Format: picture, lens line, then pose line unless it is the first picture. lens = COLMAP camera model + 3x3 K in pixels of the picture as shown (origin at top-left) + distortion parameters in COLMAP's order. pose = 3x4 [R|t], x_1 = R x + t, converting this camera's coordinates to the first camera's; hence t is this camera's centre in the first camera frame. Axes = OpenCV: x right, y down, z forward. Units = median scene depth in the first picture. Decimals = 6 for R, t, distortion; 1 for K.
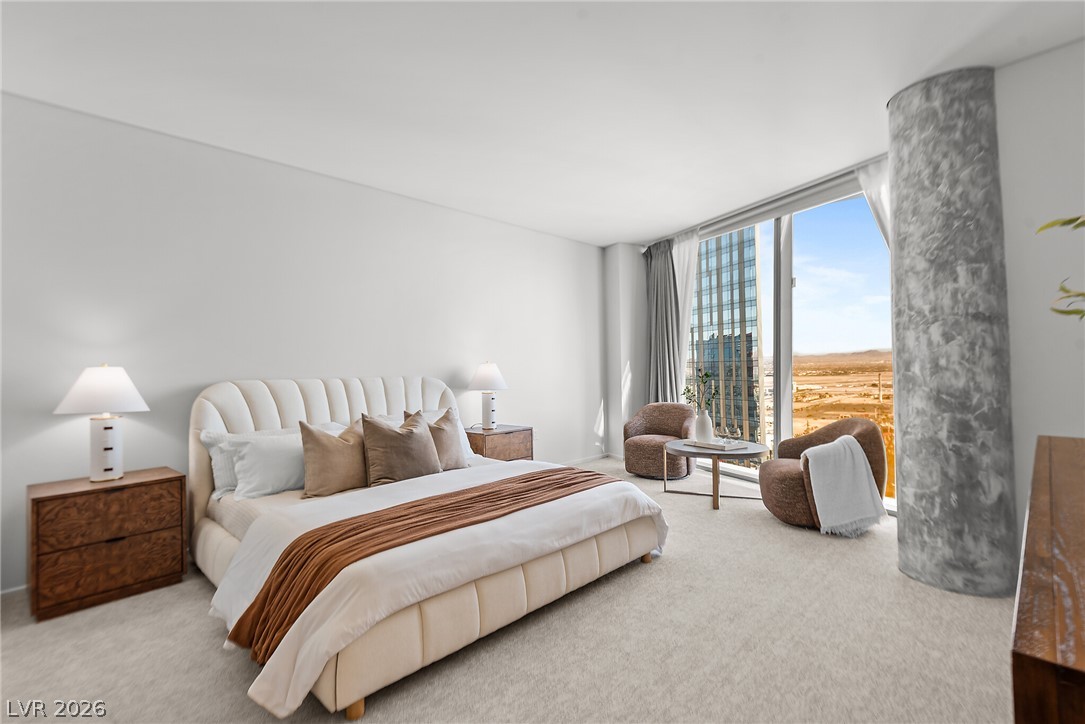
lens RADIAL K [[501.8, 0, 570.9], [0, 501.8, 356.2], [0, 0, 1]] dist [-0.007102, -0.000279]
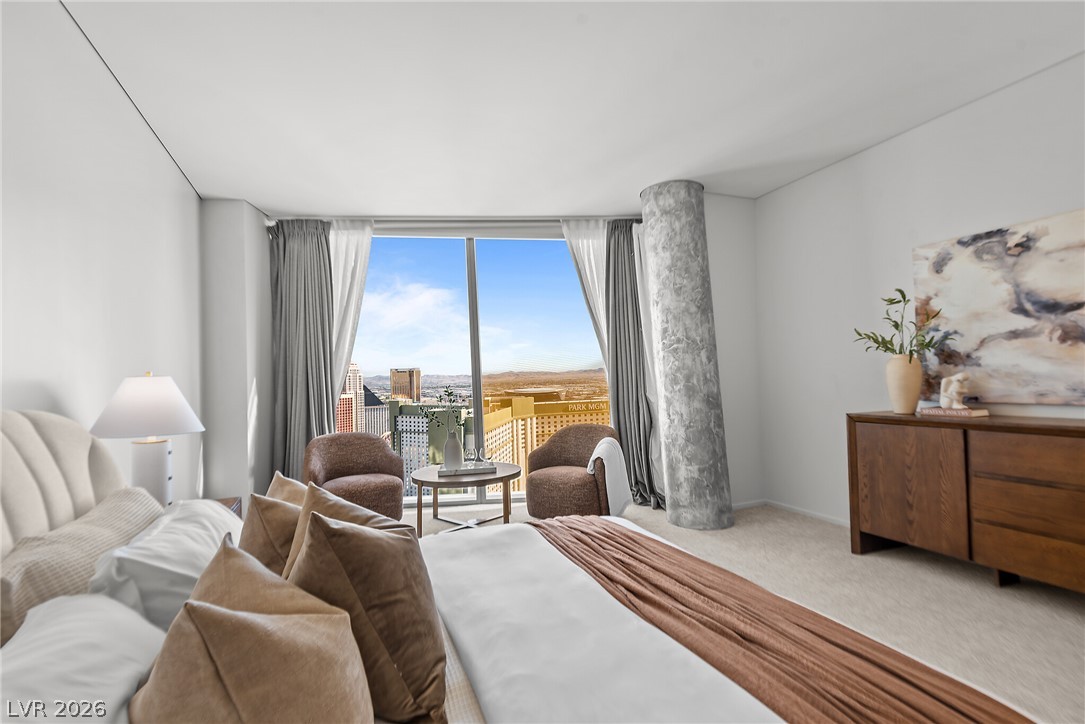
lens RADIAL K [[468.6, 0, 545.4], [0, 468.6, 370.9], [0, 0, 1]] dist [0.005648, -0.000188]
pose [[0.389918, 0.026321, 0.920473, -0.688859], [-0.001891, 0.999612, -0.027783, 0.034471], [-0.920848, 0.009093, 0.389817, 0.855517]]
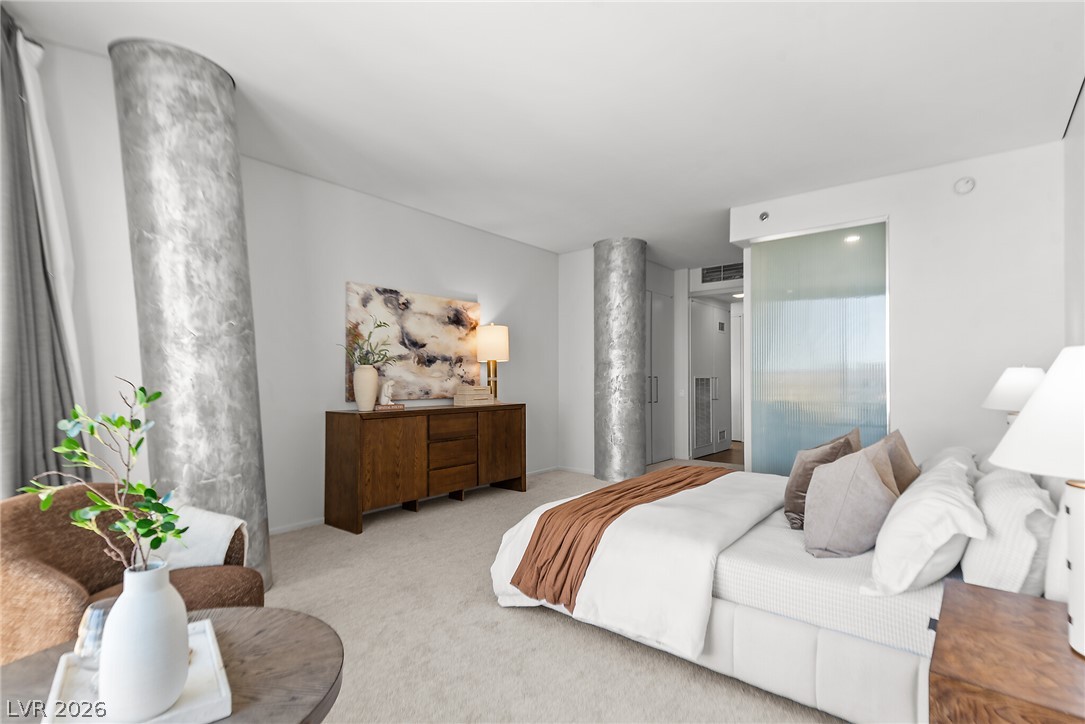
lens RADIAL K [[501.8, 0, 542.8], [0, 501.8, 371.9], [0, 0, 1]] dist [-0.007102, -0.000279]
pose [[-0.998330, 0.017796, -0.054960, 0.166341], [0.019703, 0.999216, -0.034338, 0.045783], [0.054306, -0.035363, -0.997898, 2.007194]]
